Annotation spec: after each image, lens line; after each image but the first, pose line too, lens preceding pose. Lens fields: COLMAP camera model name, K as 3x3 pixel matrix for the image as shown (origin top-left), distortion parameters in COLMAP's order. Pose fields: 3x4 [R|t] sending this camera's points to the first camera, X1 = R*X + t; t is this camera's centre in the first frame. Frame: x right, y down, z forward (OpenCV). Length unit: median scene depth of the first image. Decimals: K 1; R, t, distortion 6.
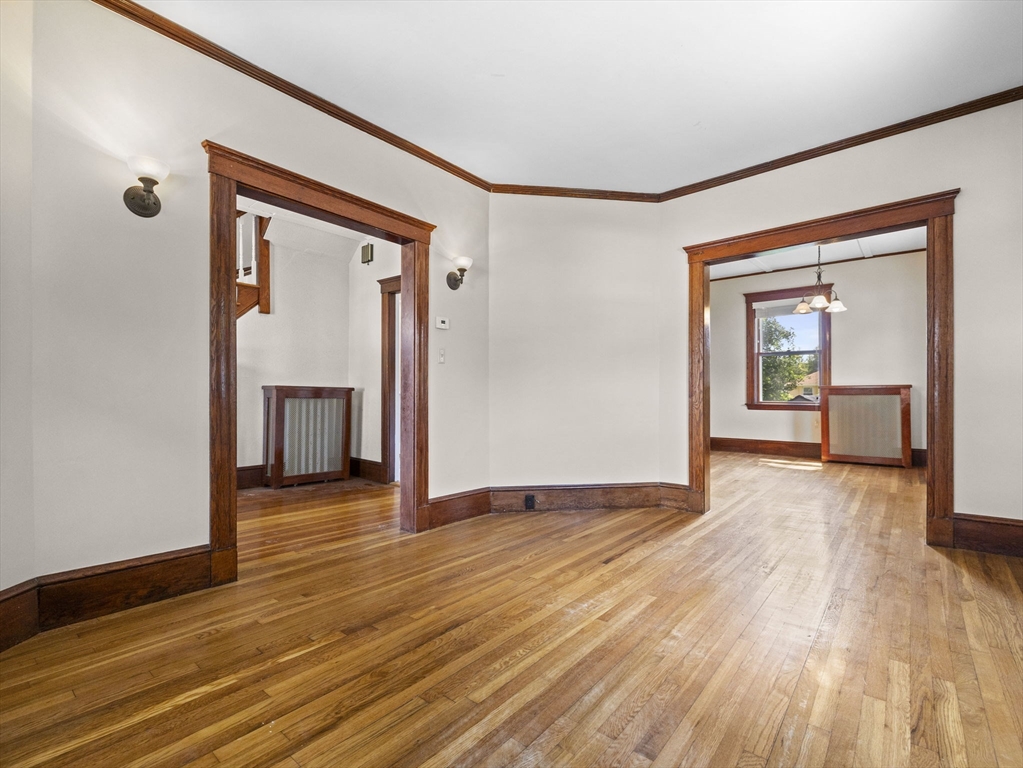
lens RADIAL K [[488.8, 0, 509.6], [0, 488.8, 382.7], [0, 0, 1]] dist [0.000083, 0.000752]
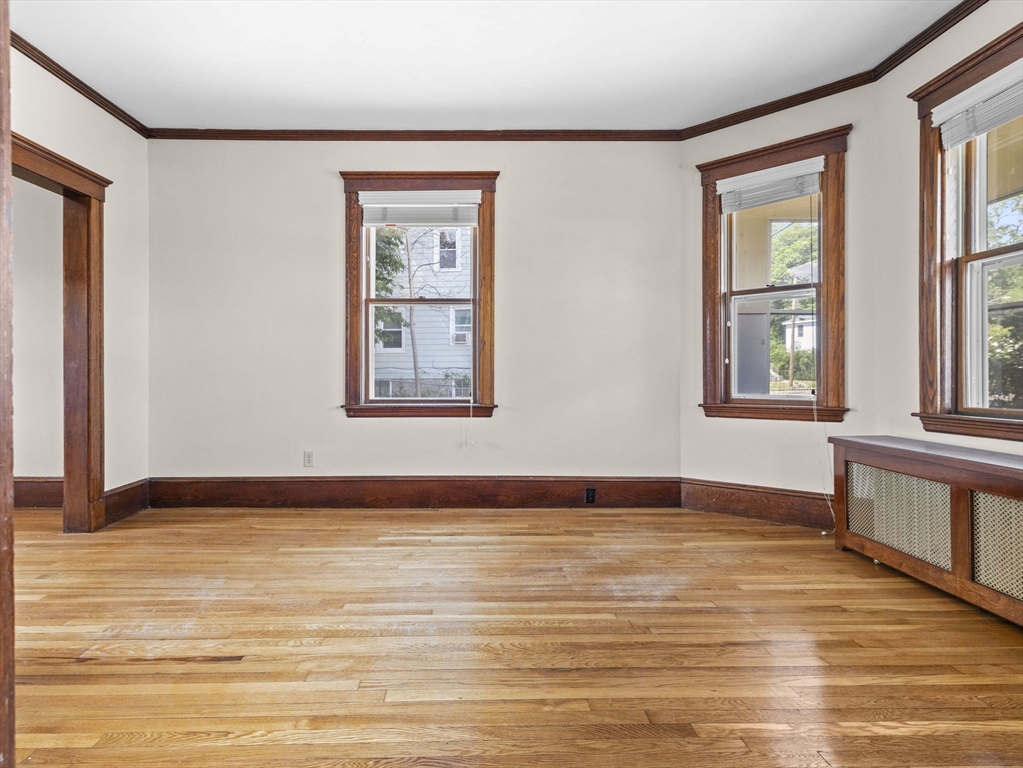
lens RADIAL K [[488.8, 0, 514.3], [0, 488.8, 377.7], [0, 0, 1]] dist [0.000083, 0.000752]
pose [[-0.665005, -0.002154, 0.746836, -0.705137], [-0.009335, 0.999942, -0.005428, 0.038634], [-0.746781, -0.010581, -0.664986, 1.708479]]
